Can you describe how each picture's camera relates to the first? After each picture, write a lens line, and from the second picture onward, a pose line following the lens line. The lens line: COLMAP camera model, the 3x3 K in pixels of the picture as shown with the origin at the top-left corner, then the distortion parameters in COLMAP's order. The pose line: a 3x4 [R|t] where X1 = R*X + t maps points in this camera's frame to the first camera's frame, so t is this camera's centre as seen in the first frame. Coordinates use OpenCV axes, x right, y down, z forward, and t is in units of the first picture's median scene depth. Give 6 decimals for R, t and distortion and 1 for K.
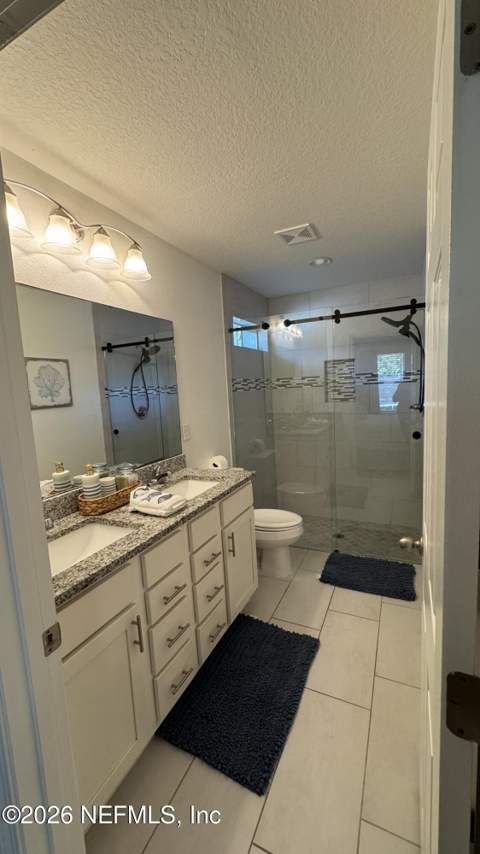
lens RADIAL K [[339.5, 0, 240.5], [0, 339.5, 426.8], [0, 0, 1]] dist [-0.007394, 0.001395]
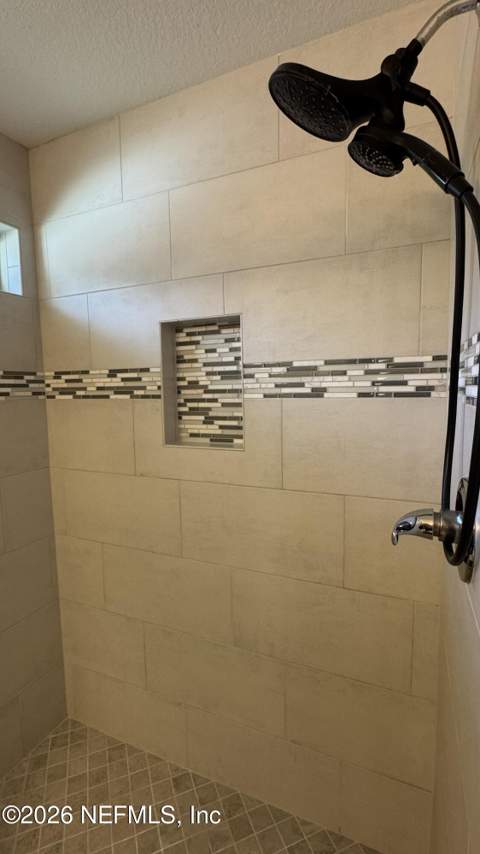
lens RADIAL K [[390.7, 0, 239.7], [0, 390.7, 427.9], [0, 0, 1]] dist [-0.001246, -0.000505]
pose [[0.999010, 0.030386, 0.032491, 0.317881], [-0.030040, 0.999487, -0.011077, -0.089086], [-0.032811, 0.010090, 0.999411, 0.616061]]
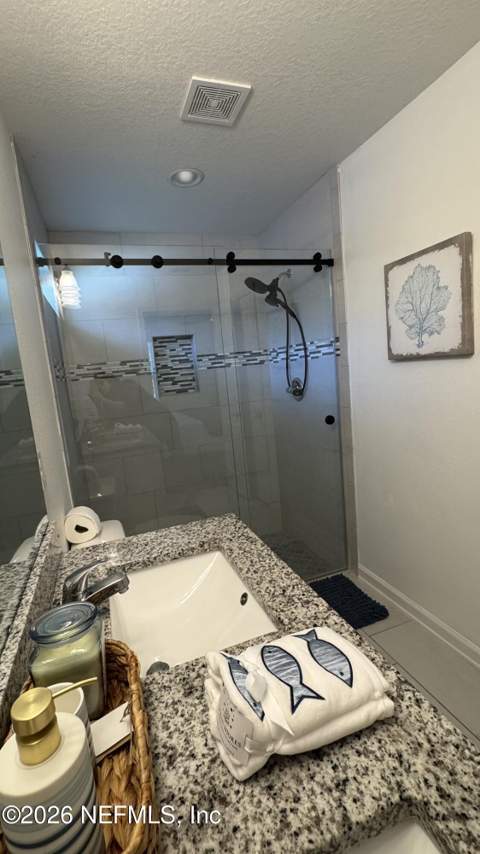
lens RADIAL K [[390.7, 0, 237.3], [0, 390.7, 425.5], [0, 0, 1]] dist [-0.001246, -0.000505]
pose [[0.703689, -0.115386, 0.701076, -0.214461], [0.136681, 0.990279, 0.025793, -0.011869], [-0.697238, 0.077673, 0.712619, 0.324555]]
